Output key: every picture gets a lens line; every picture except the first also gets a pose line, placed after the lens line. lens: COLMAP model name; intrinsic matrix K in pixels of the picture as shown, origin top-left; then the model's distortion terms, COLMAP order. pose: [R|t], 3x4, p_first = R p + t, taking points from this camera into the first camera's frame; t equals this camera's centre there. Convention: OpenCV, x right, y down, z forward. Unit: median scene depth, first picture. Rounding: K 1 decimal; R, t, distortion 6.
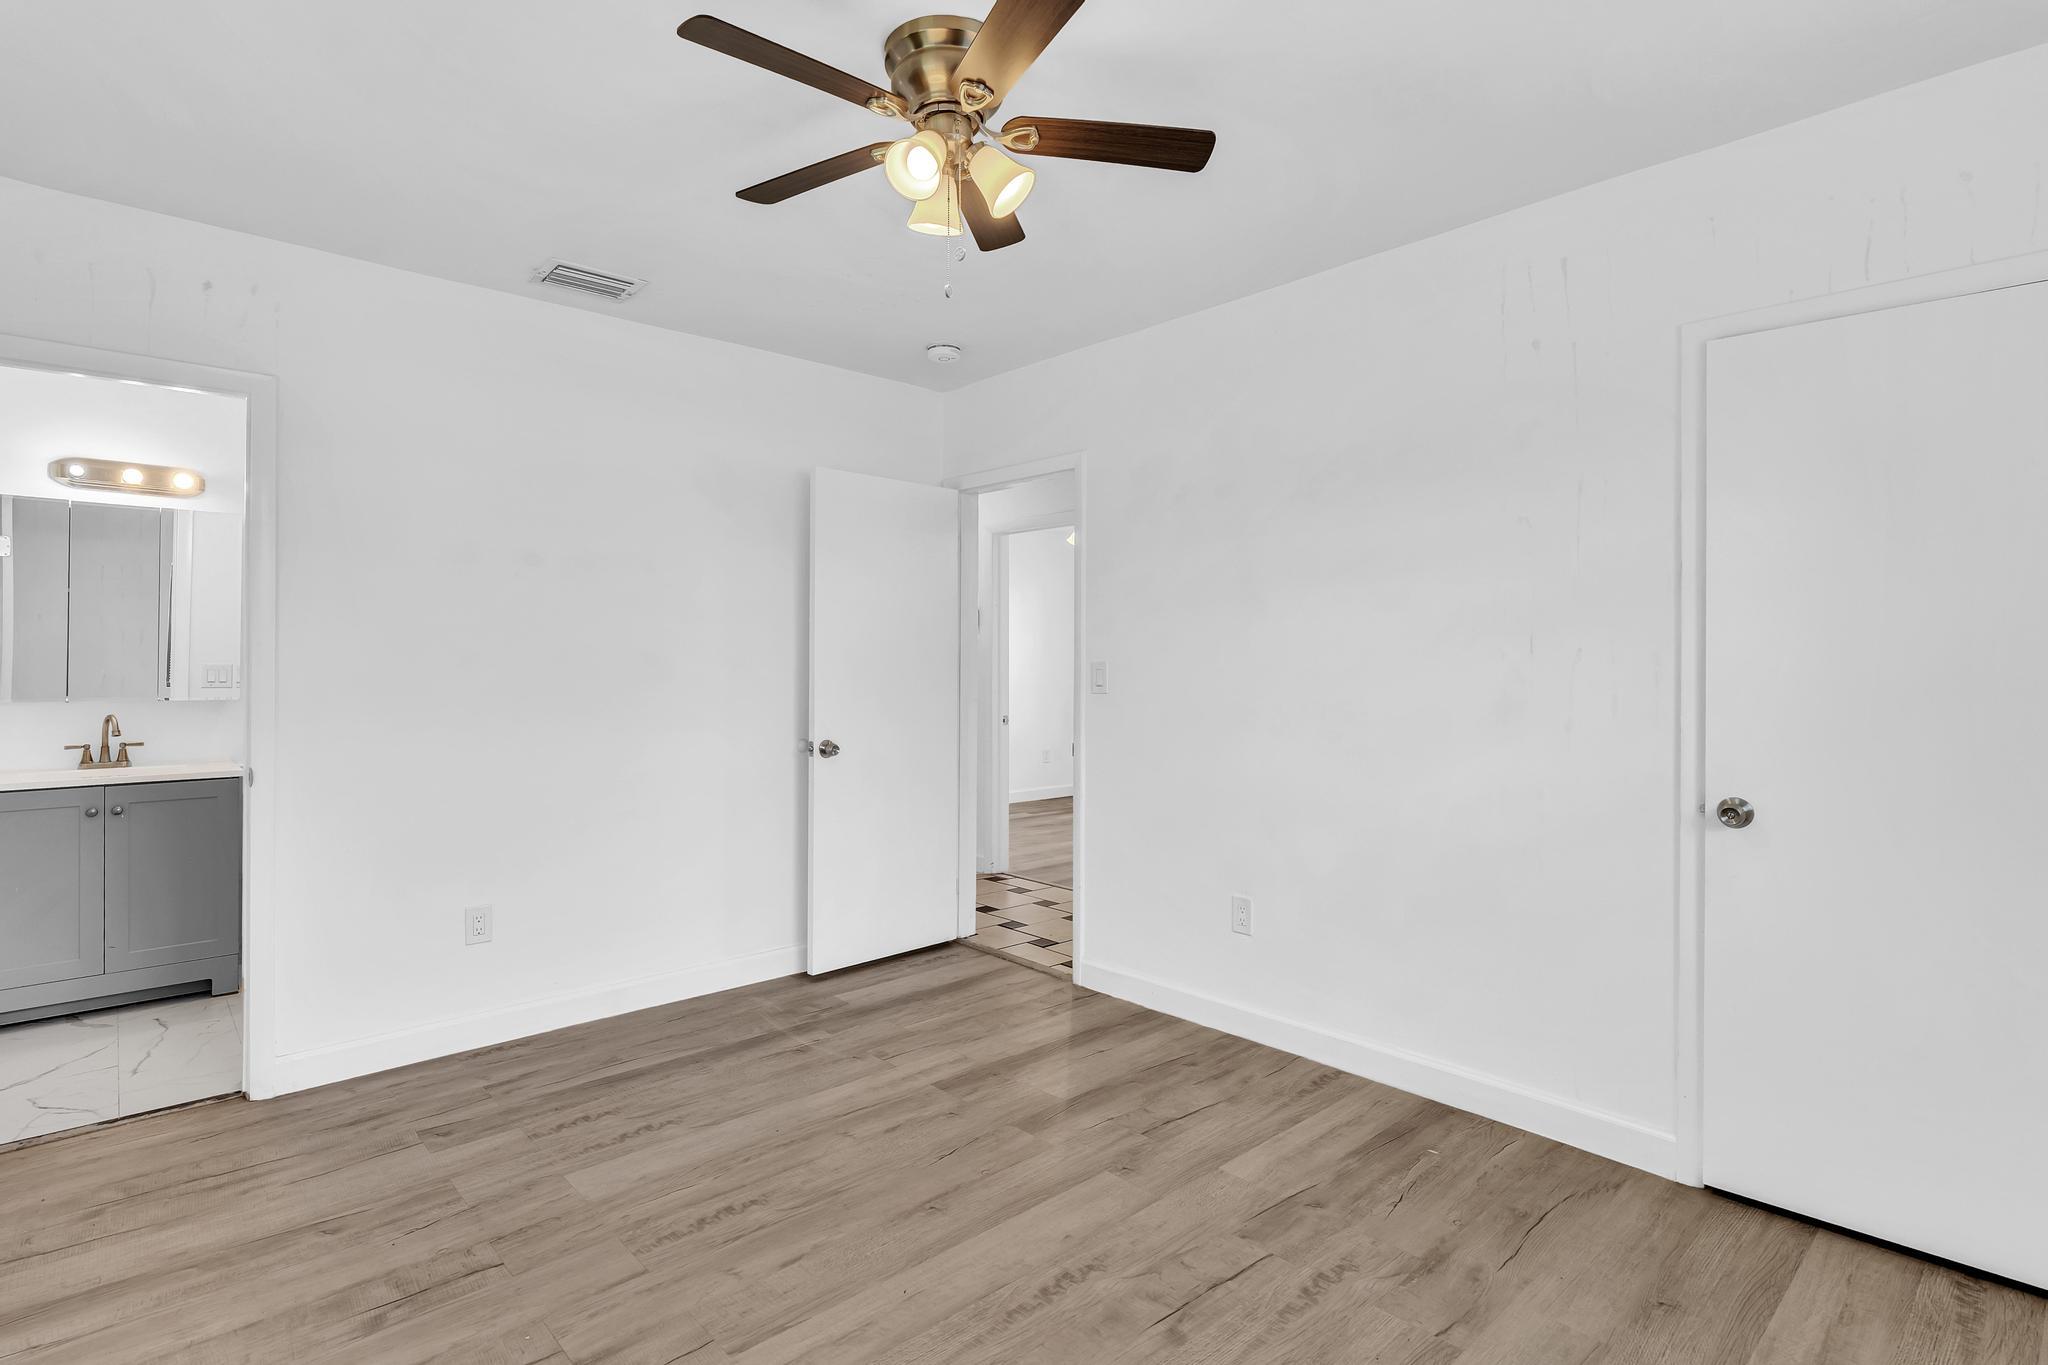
lens RADIAL K [[999.3, 0, 1021.0], [0, 999.3, 653.5], [0, 0, 1]] dist [-0.001859, 0.000207]
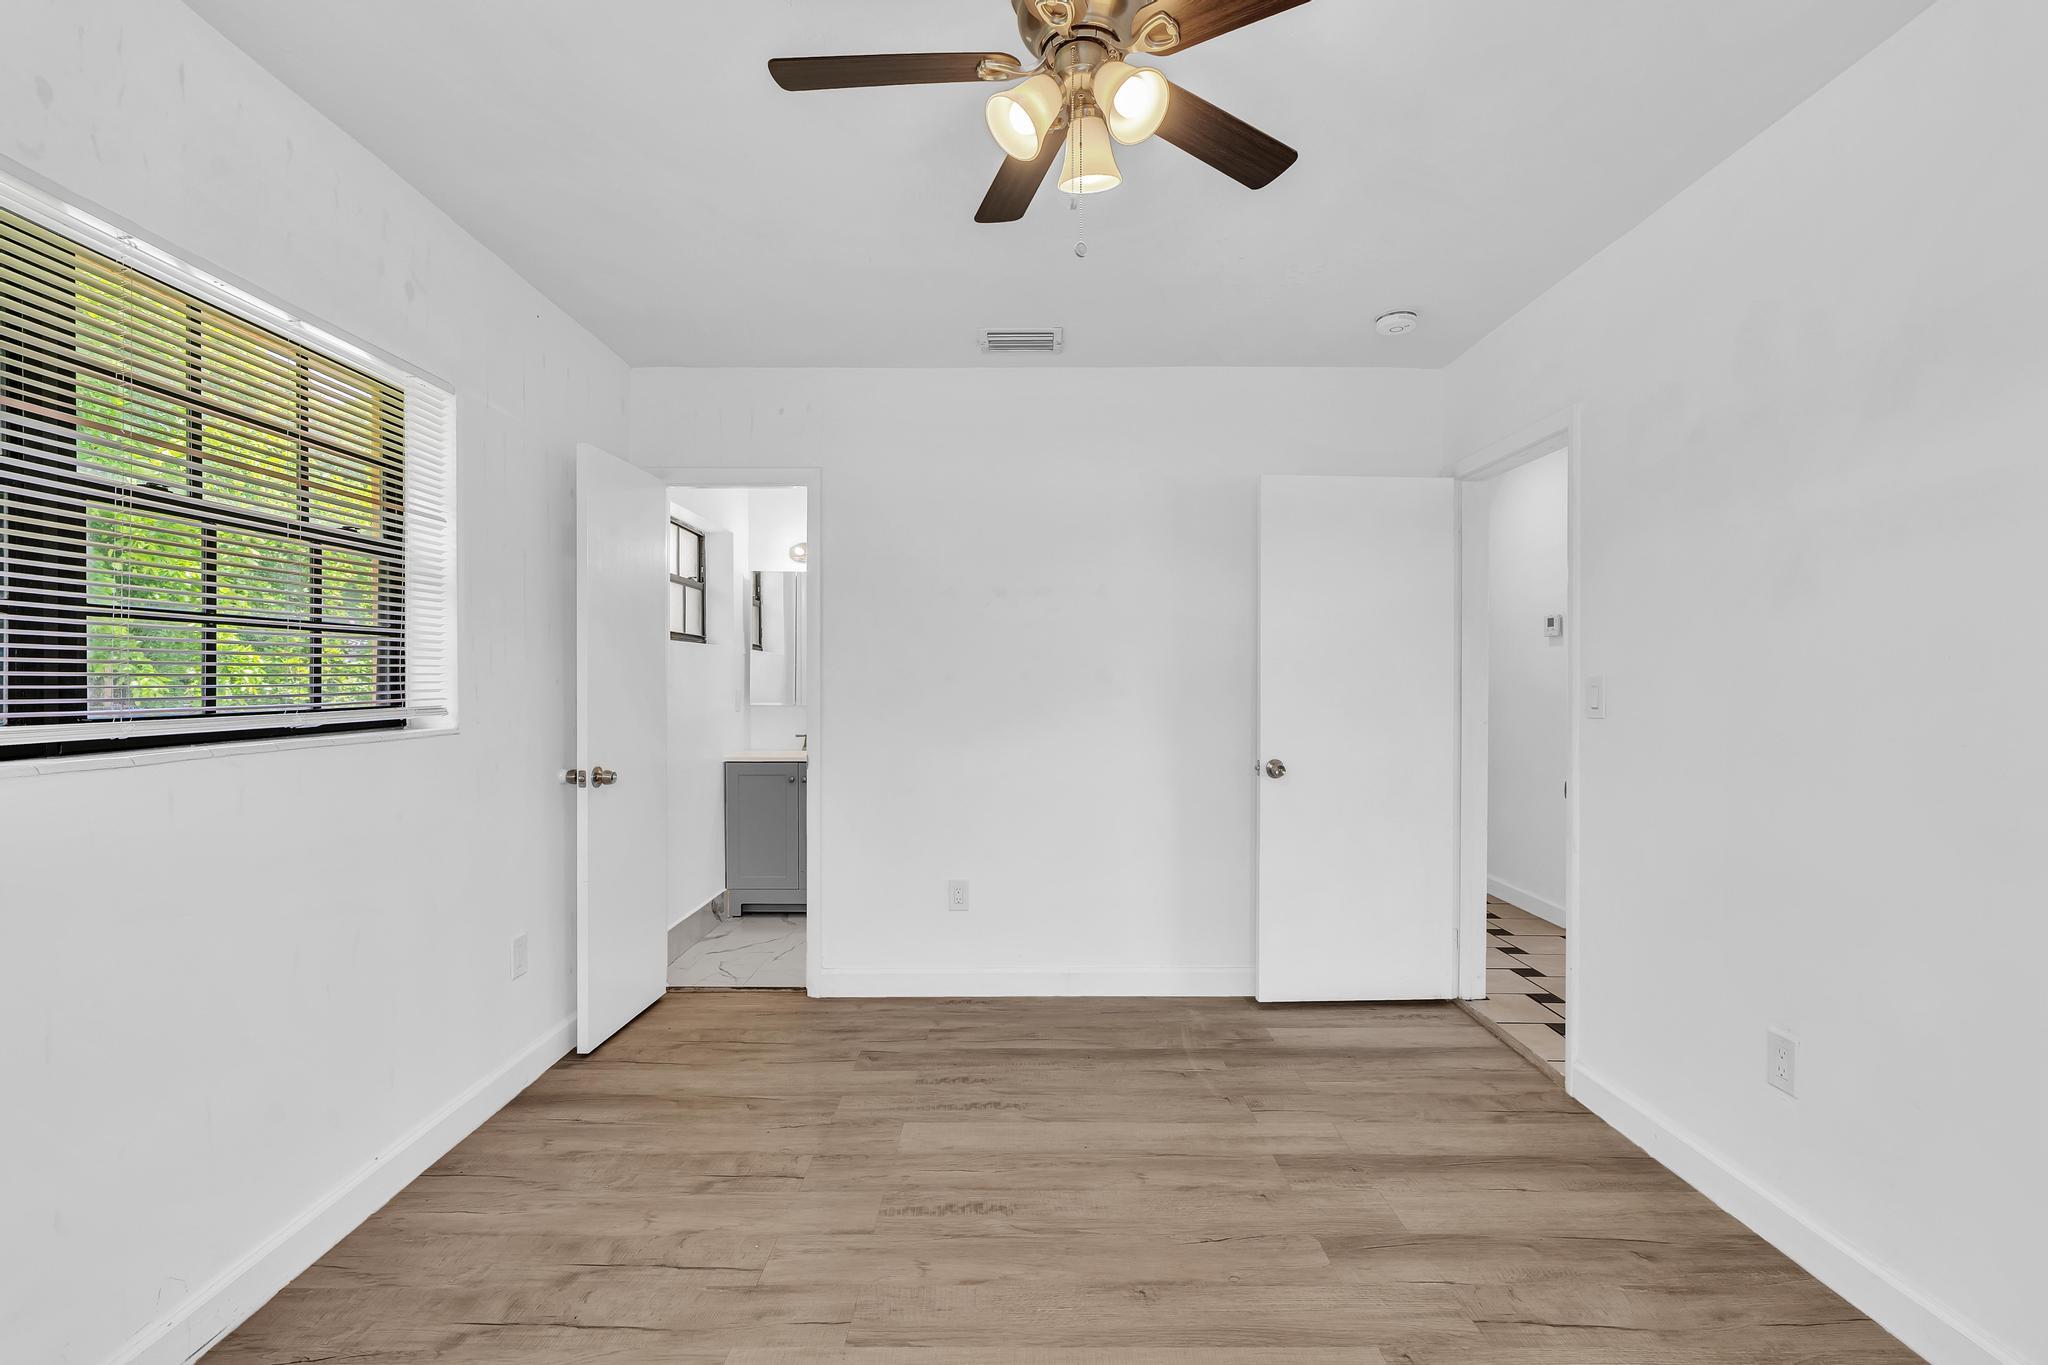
lens RADIAL K [[918.5, 0, 1021.7], [0, 918.5, 676.9], [0, 0, 1]] dist [-0.008915, 0.005428]
pose [[0.740910, -0.002885, -0.671598, 0.295838], [0.006576, 0.999974, 0.002958, 0.004643], [0.671572, -0.006608, 0.740910, 0.257209]]
